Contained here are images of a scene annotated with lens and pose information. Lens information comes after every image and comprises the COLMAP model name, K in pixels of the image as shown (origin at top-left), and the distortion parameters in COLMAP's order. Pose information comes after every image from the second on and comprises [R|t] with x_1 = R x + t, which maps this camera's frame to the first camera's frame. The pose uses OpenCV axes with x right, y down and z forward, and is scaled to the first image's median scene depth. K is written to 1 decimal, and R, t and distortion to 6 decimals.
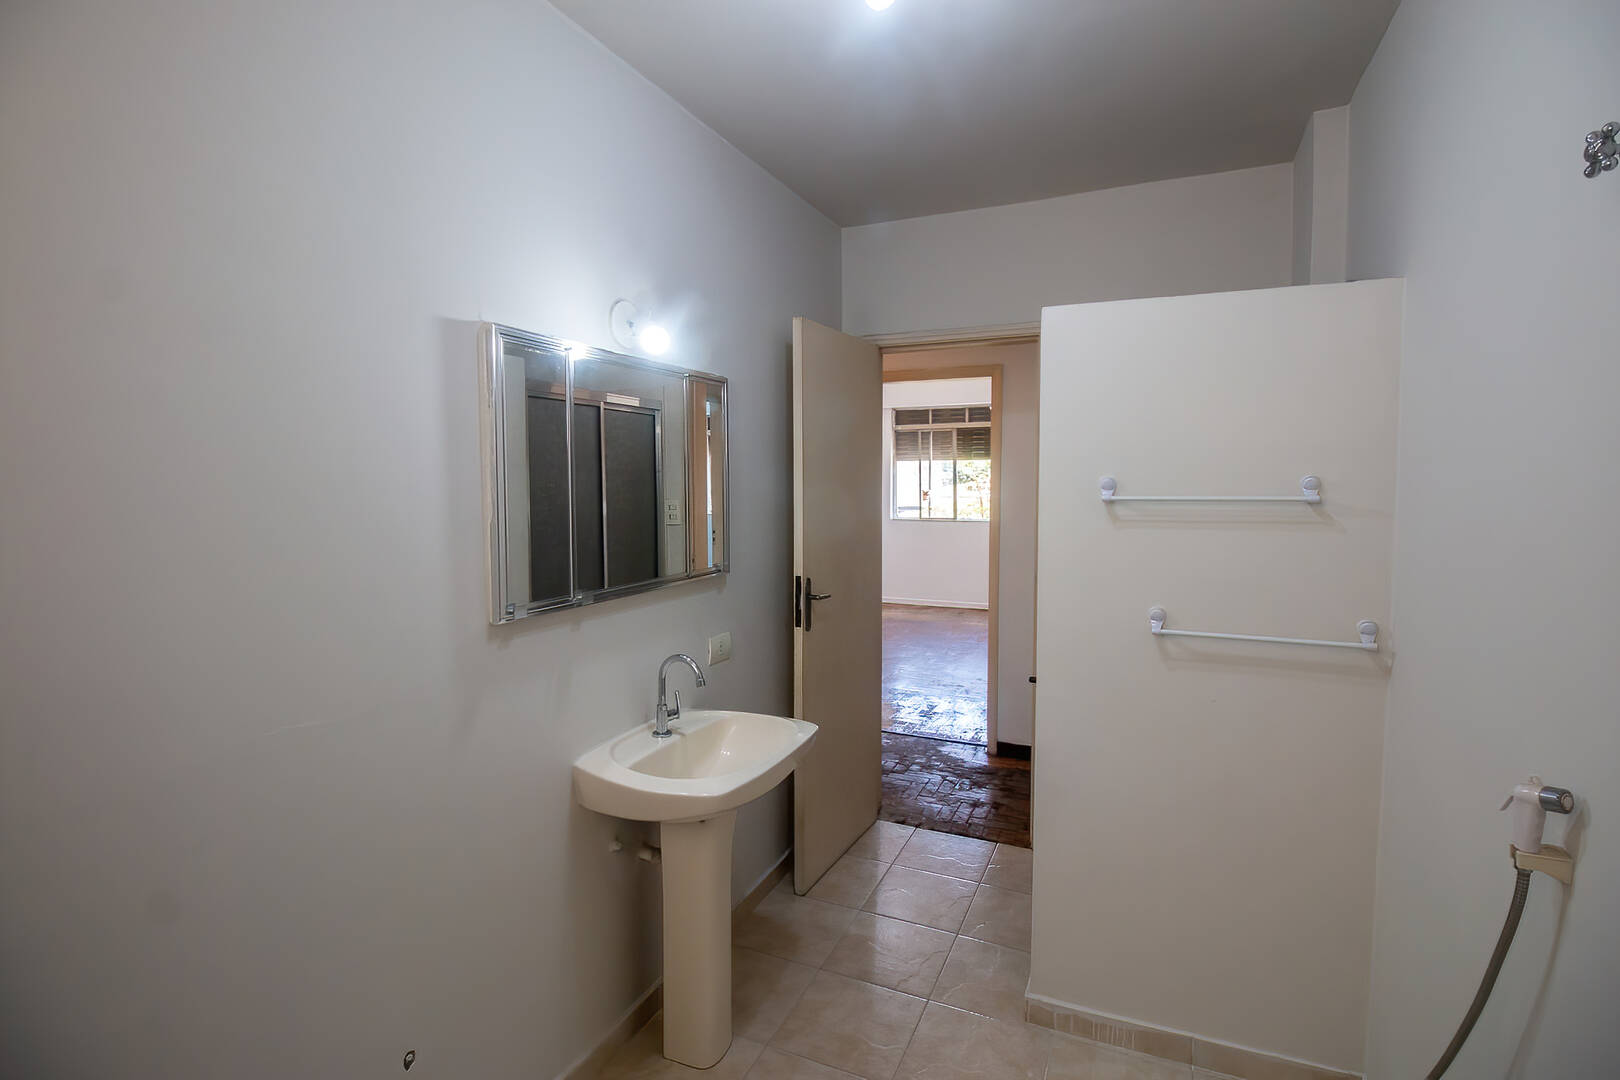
lens RADIAL K [[747.3, 0, 814.1], [0, 747.3, 524.3], [0, 0, 1]] dist [0.001849, -0.022212]
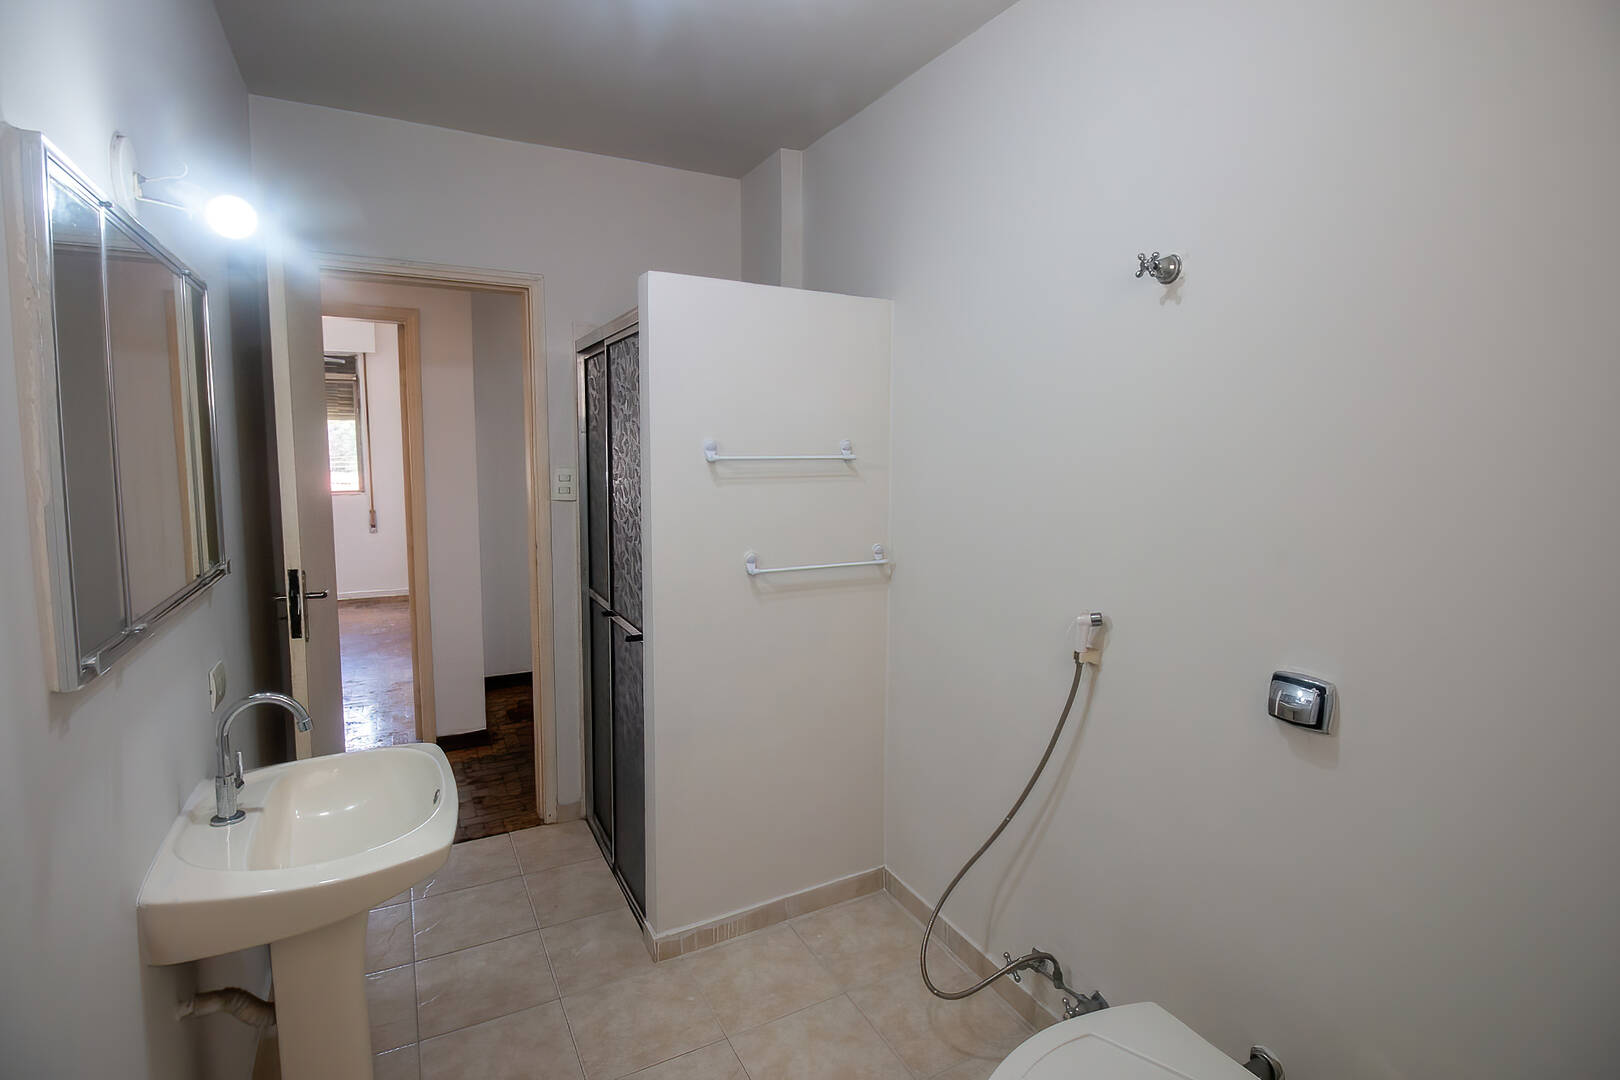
lens RADIAL K [[770.1, 0, 818.8], [0, 770.1, 525.4], [0, 0, 1]] dist [0.001890, -0.008551]
pose [[0.608719, -0.073613, 0.789963, -0.418115], [0.040931, 0.997274, 0.061392, 0.000600], [-0.792329, -0.005037, 0.610073, 0.178371]]
